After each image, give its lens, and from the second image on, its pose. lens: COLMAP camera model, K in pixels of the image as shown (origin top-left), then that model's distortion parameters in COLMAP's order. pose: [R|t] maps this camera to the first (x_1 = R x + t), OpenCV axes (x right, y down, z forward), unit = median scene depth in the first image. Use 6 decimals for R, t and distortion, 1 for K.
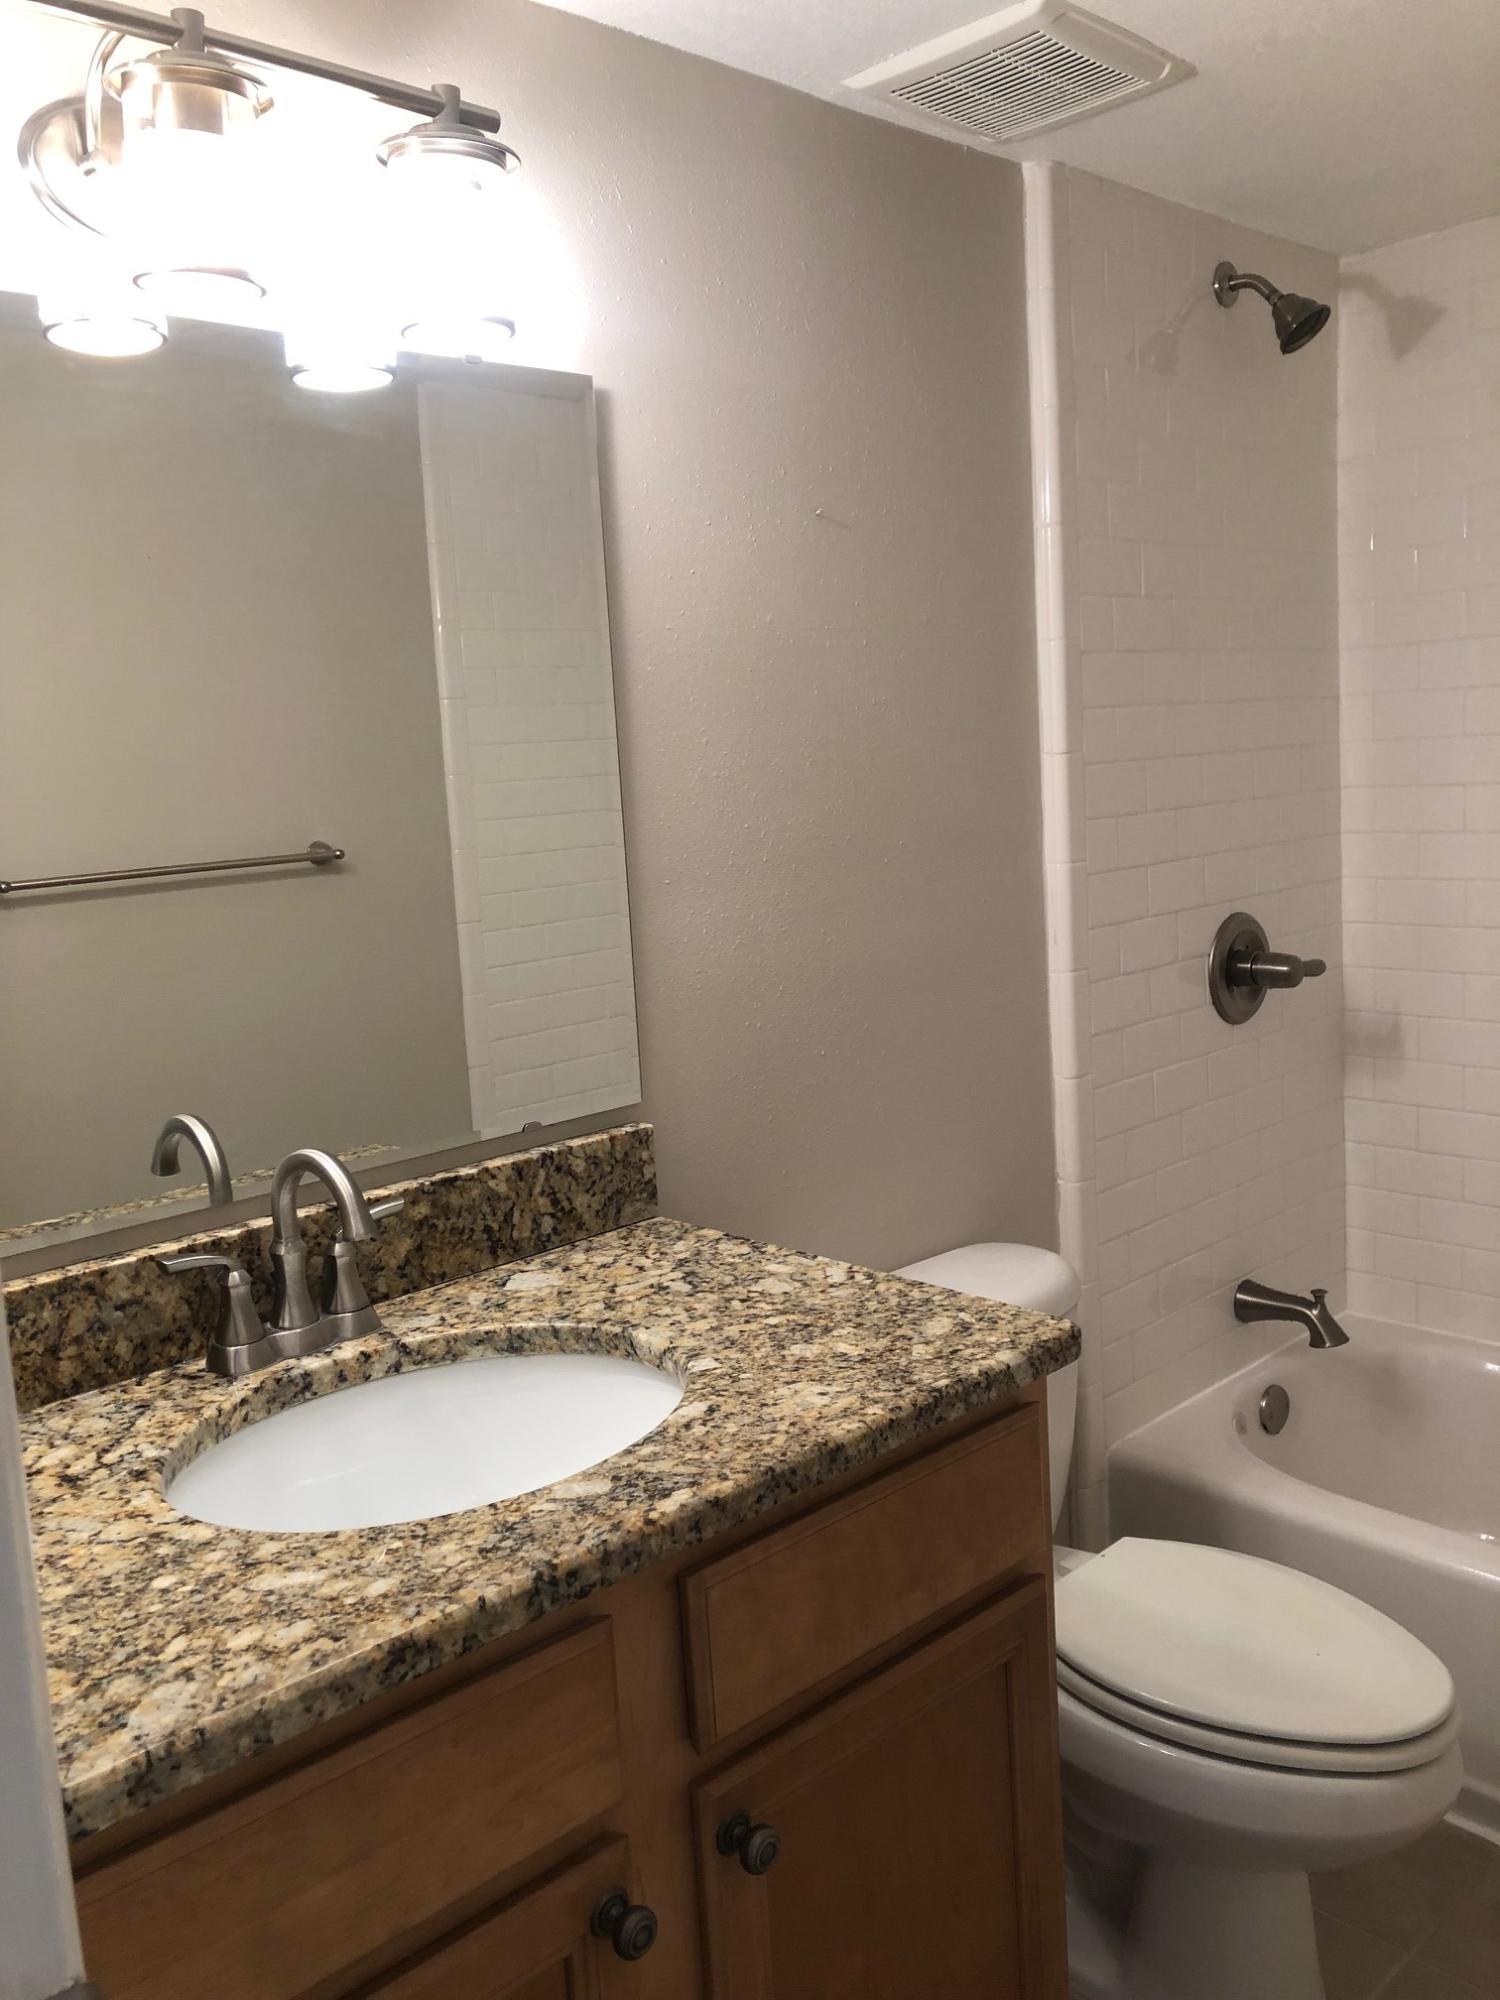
lens RADIAL K [[1646.0, 0, 755.6], [0, 1646.0, 1013.7], [0, 0, 1]] dist [0.044588, -0.064077]
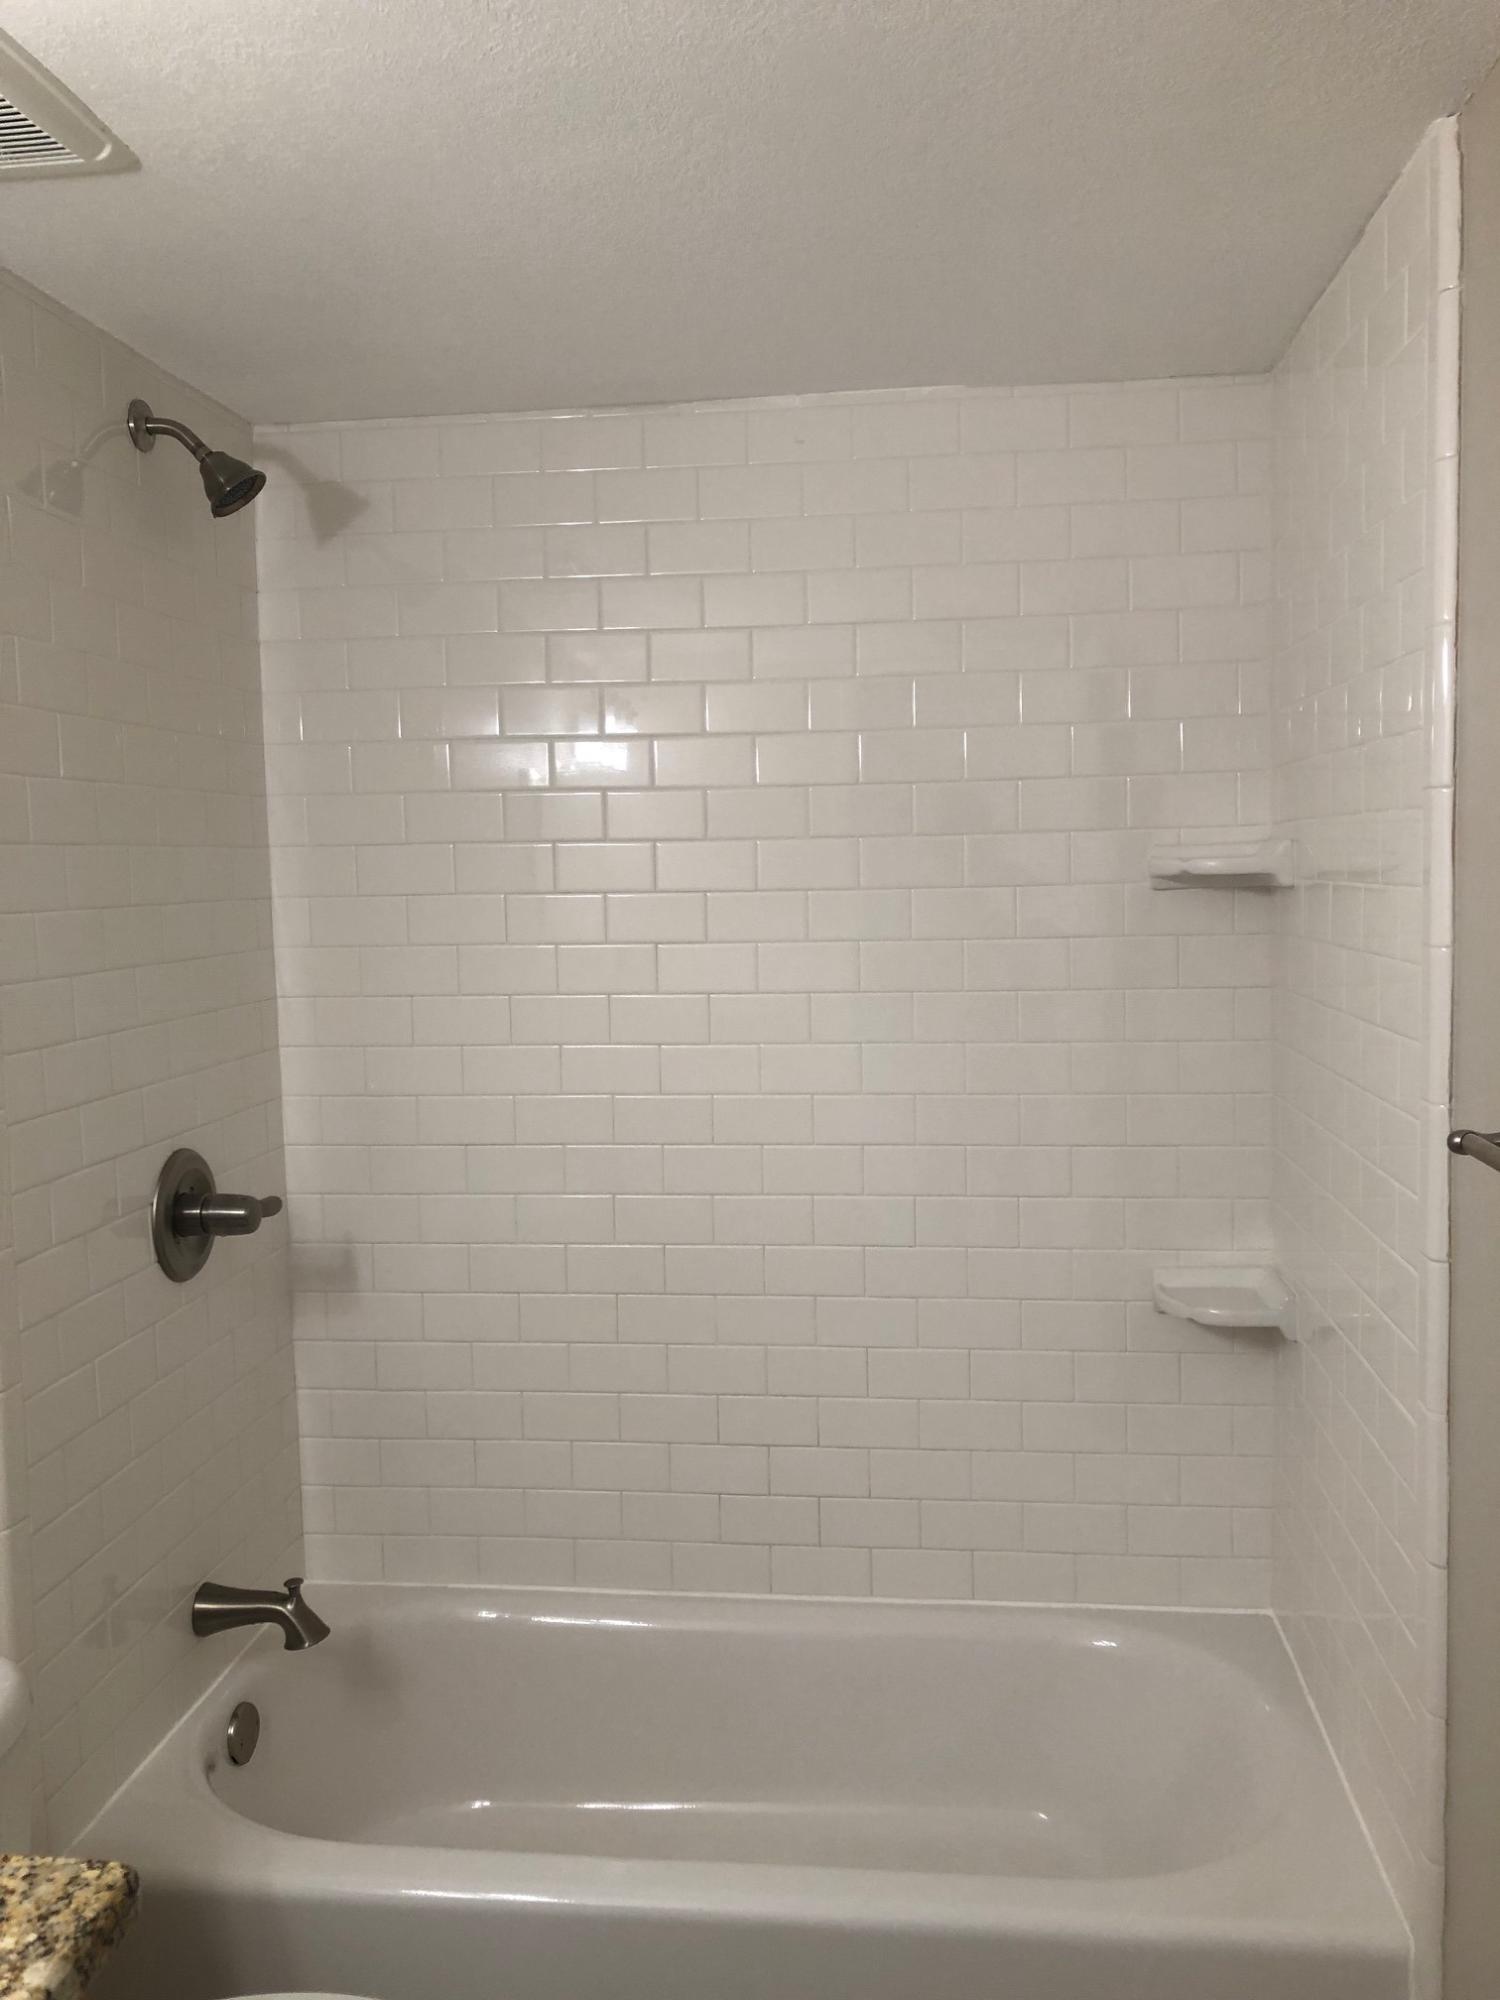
lens RADIAL K [[1646.0, 0, 755.6], [0, 1646.0, 1013.7], [0, 0, 1]] dist [0.044588, -0.064077]
pose [[0.769538, -0.015653, 0.638409, -0.021145], [0.072158, 0.995428, -0.062573, -0.056006], [-0.634511, 0.094219, 0.767149, 0.156386]]
